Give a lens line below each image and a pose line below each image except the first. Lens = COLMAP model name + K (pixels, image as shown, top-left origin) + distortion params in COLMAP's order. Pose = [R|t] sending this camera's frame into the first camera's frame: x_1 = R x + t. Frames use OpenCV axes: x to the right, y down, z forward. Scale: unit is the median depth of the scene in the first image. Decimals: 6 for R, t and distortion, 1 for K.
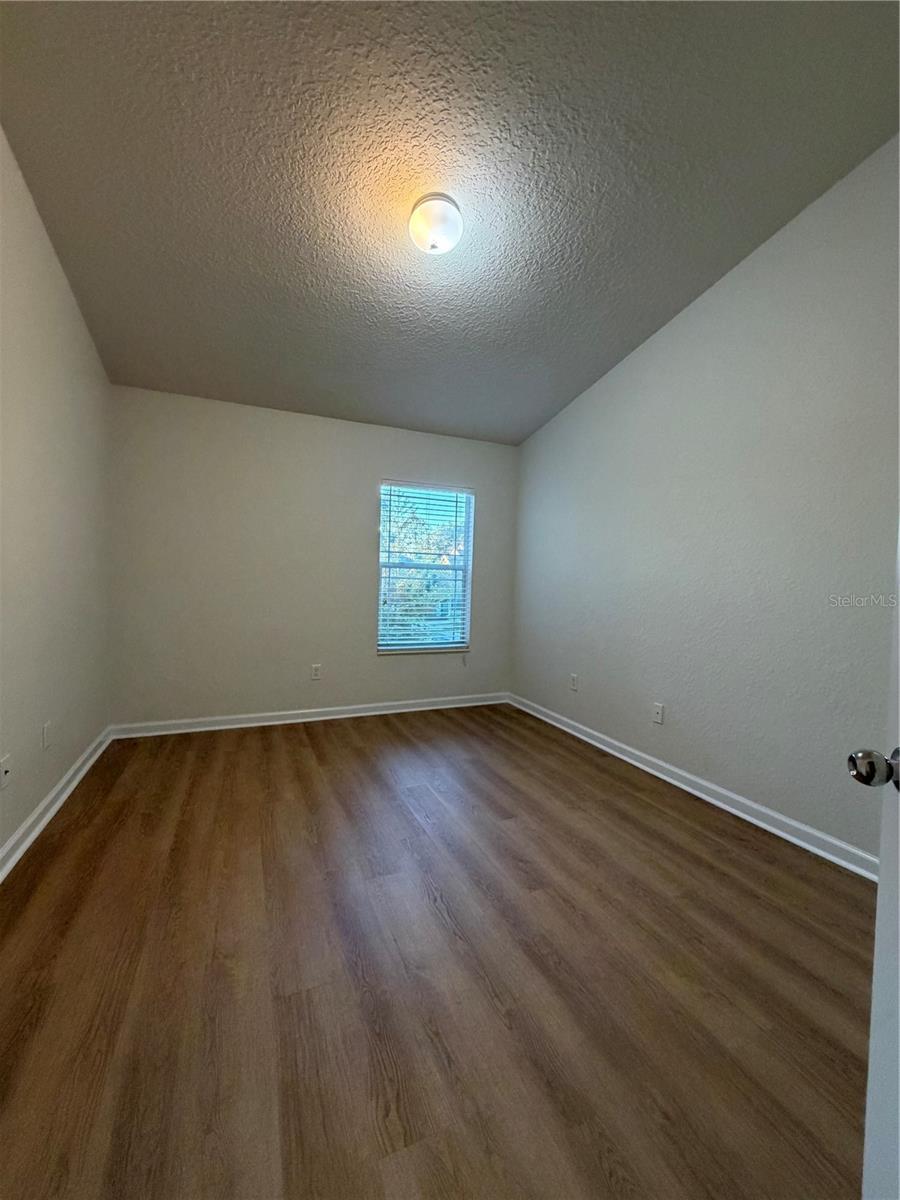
lens RADIAL K [[482.7, 0, 443.6], [0, 482.7, 589.6], [0, 0, 1]] dist [0.001184, 0.000332]
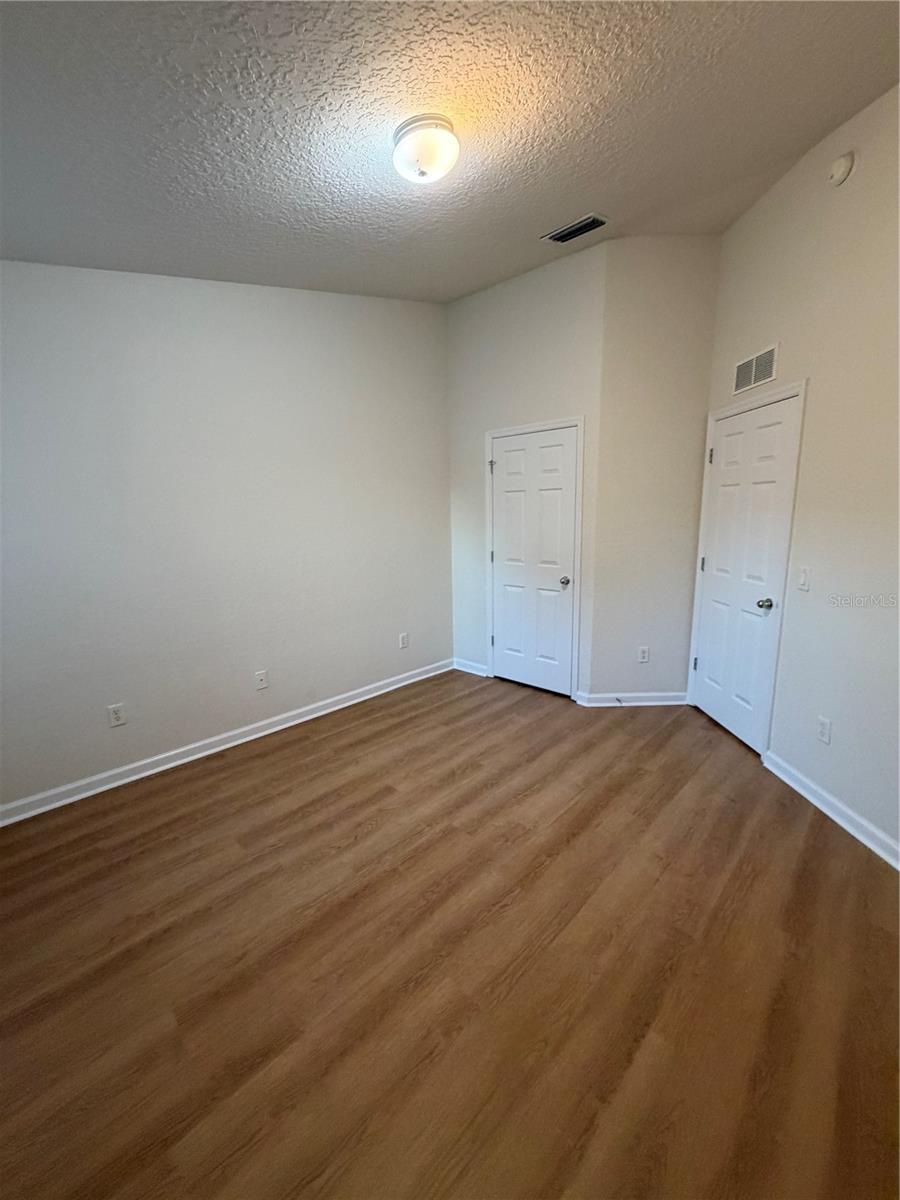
lens RADIAL K [[482.7, 0, 446.9], [0, 482.7, 602.6], [0, 0, 1]] dist [0.001184, 0.000332]
pose [[-0.393584, -0.196330, 0.898079, -0.843562], [0.023356, 0.974477, 0.223267, -0.187495], [-0.918992, 0.108850, -0.378953, 1.294345]]
